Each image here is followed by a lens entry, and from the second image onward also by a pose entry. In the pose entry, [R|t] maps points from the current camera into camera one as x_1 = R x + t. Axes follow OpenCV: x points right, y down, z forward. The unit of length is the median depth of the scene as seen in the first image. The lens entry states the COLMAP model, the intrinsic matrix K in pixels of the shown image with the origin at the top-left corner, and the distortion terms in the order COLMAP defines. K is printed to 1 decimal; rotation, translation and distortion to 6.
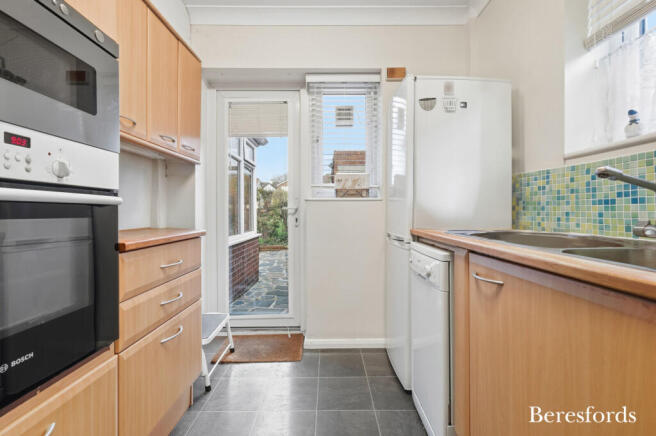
lens RADIAL K [[288.2, 0, 329.0], [0, 288.2, 214.0], [0, 0, 1]] dist [-0.000470, -0.000093]
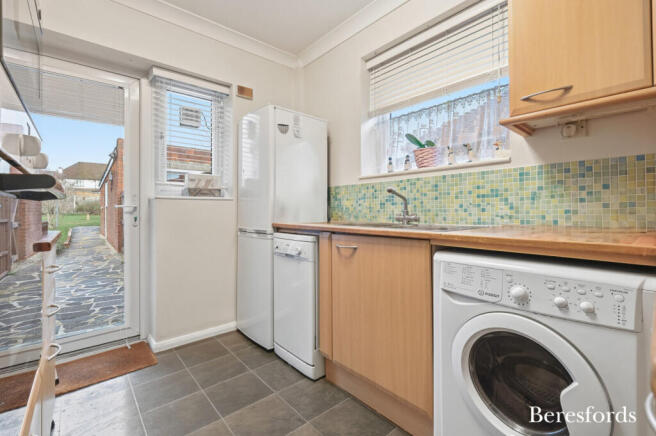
lens RADIAL K [[288.2, 0, 329.0], [0, 288.2, 214.0], [0, 0, 1]] dist [-0.000470, -0.000093]
pose [[0.757552, -0.007007, 0.652737, -0.272642], [0.007609, 0.999969, 0.001903, 0.008249], [-0.652730, 0.003525, 0.757582, -0.107050]]
